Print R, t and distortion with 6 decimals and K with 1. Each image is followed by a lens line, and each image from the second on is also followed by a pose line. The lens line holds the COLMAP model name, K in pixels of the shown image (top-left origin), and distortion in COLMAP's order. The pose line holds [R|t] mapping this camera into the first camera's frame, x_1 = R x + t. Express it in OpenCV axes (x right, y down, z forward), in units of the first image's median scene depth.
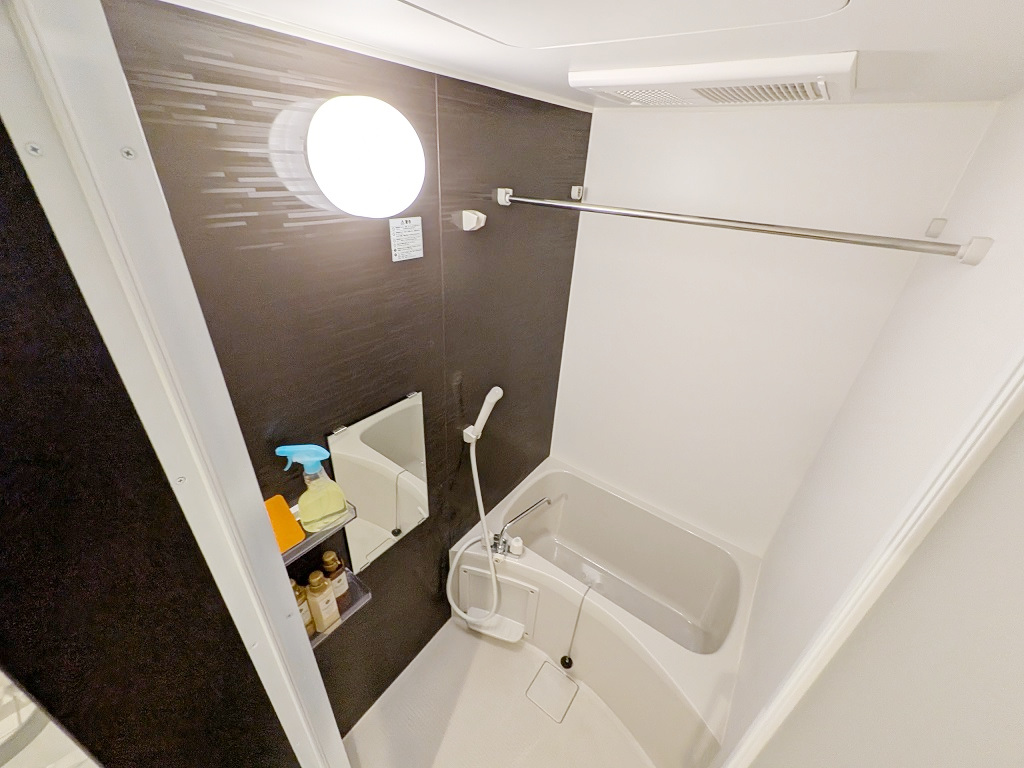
lens RADIAL K [[397.8, 0, 515.0], [0, 397.8, 384.1], [0, 0, 1]] dist [0.000615, 0.000051]
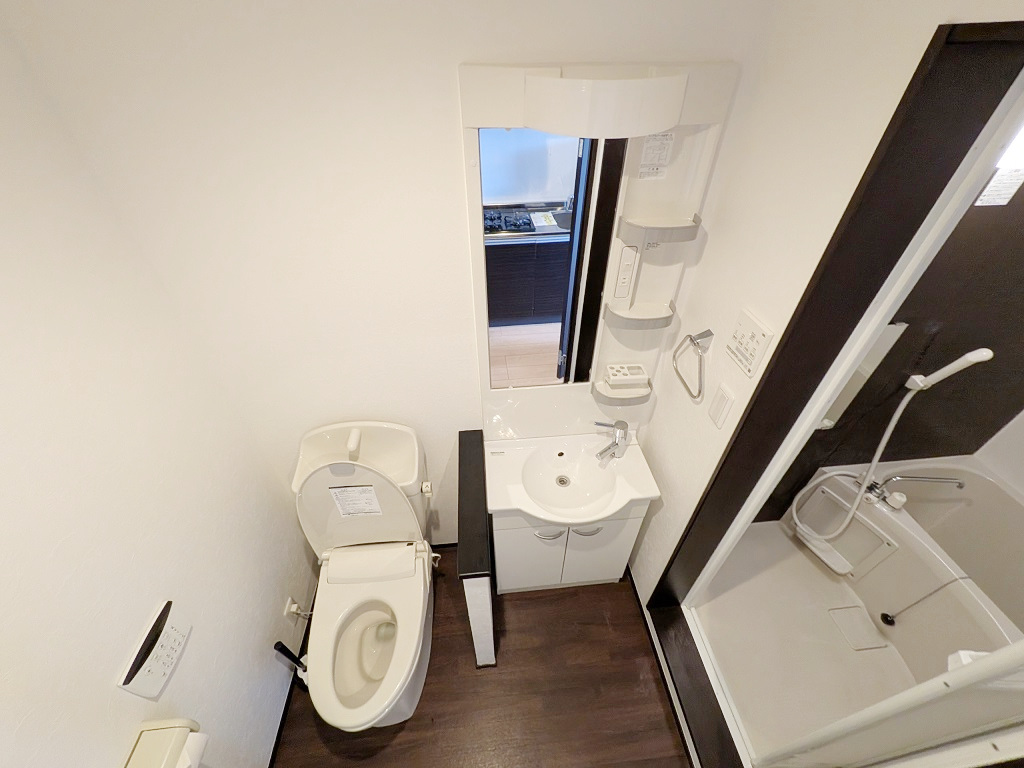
lens RADIAL K [[397.8, 0, 515.0], [0, 397.8, 384.1], [0, 0, 1]] dist [0.000615, 0.000051]
pose [[0.662351, 0.438916, -0.607160, -0.156551], [-0.331475, 0.898466, 0.287895, 0.160747], [0.671874, 0.010571, 0.740590, -0.449510]]
